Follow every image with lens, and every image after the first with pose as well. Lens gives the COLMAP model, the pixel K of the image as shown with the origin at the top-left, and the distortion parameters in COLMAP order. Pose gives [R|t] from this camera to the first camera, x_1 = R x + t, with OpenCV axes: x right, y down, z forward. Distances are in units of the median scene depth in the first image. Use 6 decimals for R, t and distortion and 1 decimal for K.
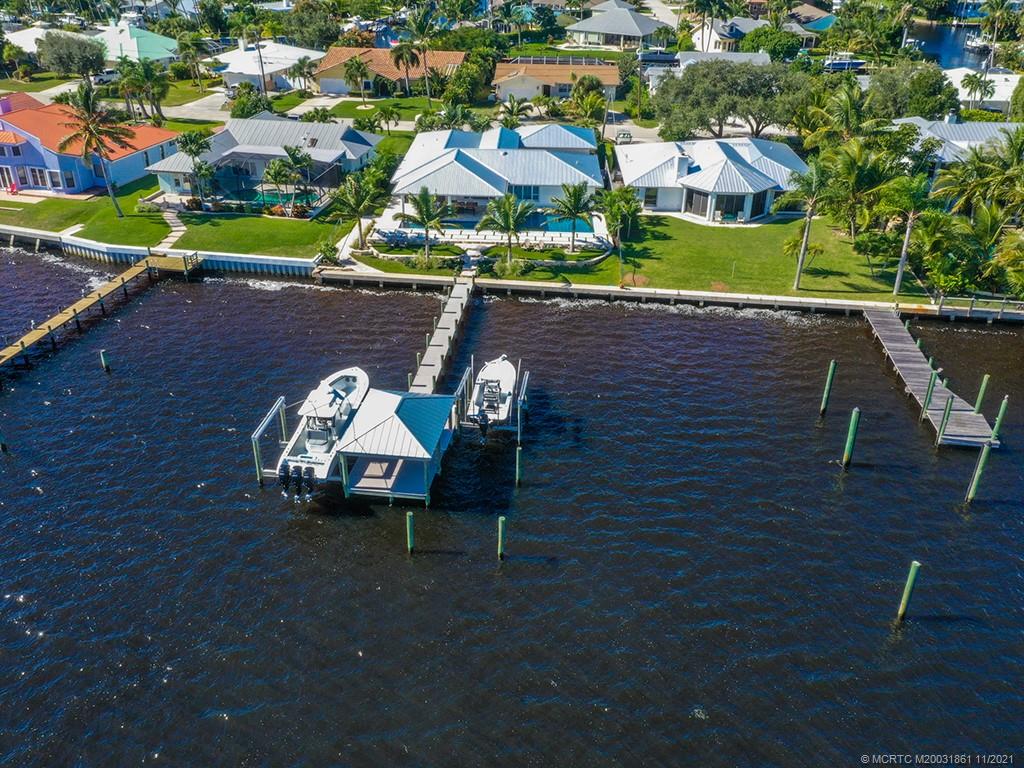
lens RADIAL K [[904.7, 0, 512.0], [0, 904.7, 384.0], [0, 0, 1]] dist [-0.010176, 0.008872]
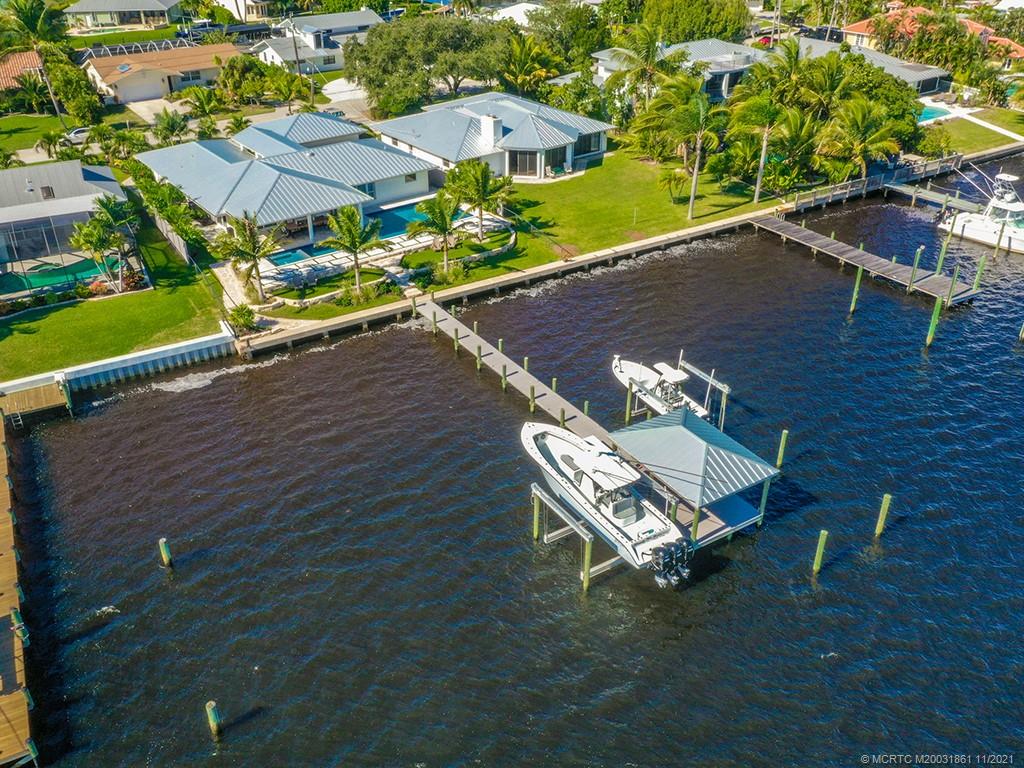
lens RADIAL K [[904.7, 0, 512.0], [0, 904.7, 384.0], [0, 0, 1]] dist [-0.010176, 0.008872]
pose [[0.776530, -0.331977, 0.535530, -0.442474], [0.310597, 0.941181, 0.133068, -0.119657], [-0.548206, 0.063003, 0.833967, 0.225860]]
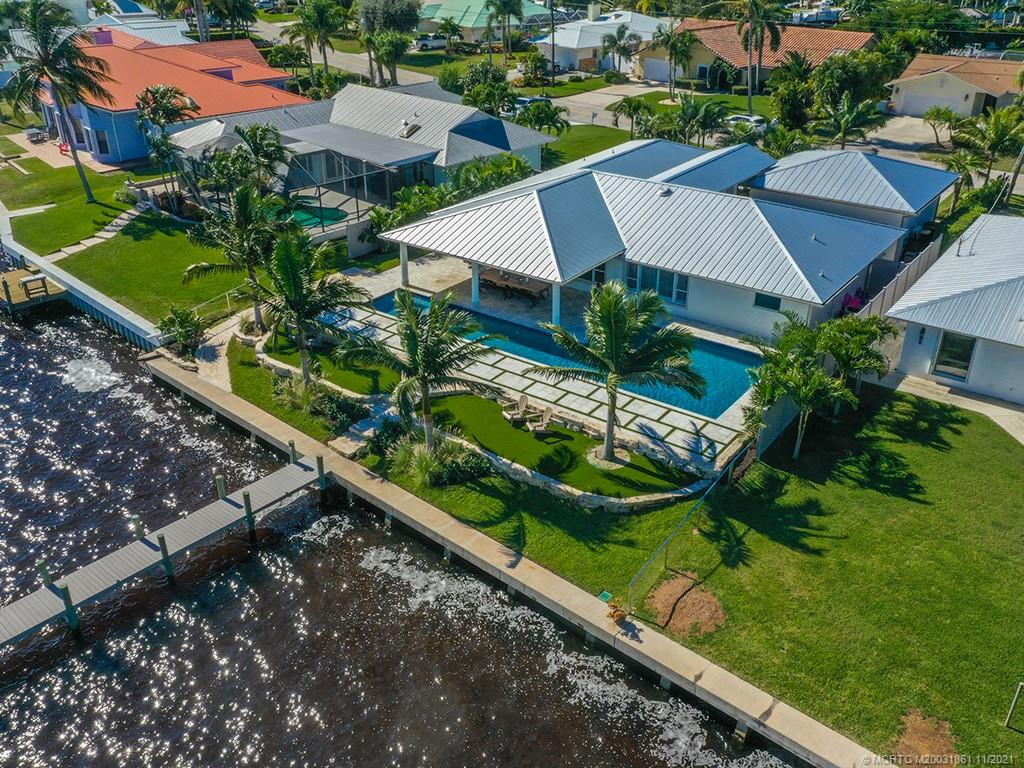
lens RADIAL K [[904.7, 0, 512.0], [0, 904.7, 384.0], [0, 0, 1]] dist [-0.010176, 0.008872]
pose [[0.819615, 0.249371, -0.515795, 0.223121], [-0.256823, 0.964698, 0.058301, -0.186861], [0.512125, 0.084684, 0.854726, 0.634638]]
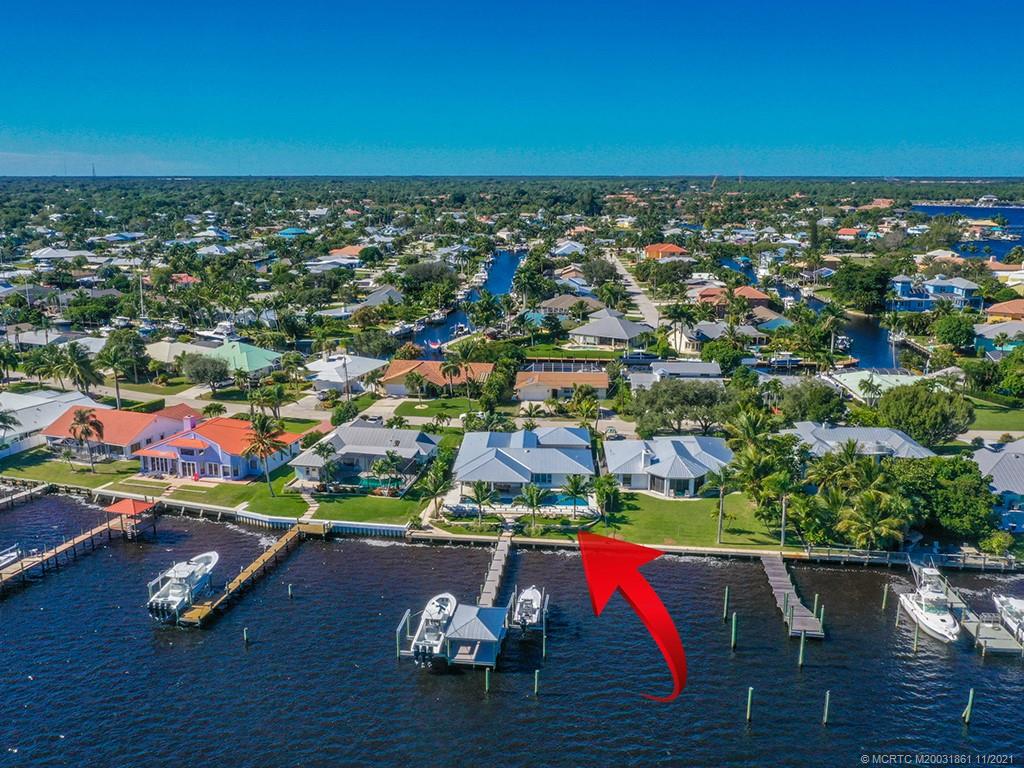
lens RADIAL K [[917.3, 0, 512.0], [0, 917.3, 384.0], [0, 0, 1]] dist [-0.009981, 0.008567]
pose [[0.999920, -0.009249, -0.008606, -0.023032], [0.006640, 0.964271, -0.264835, 0.042894], [0.010748, 0.264756, 0.964255, -0.549008]]
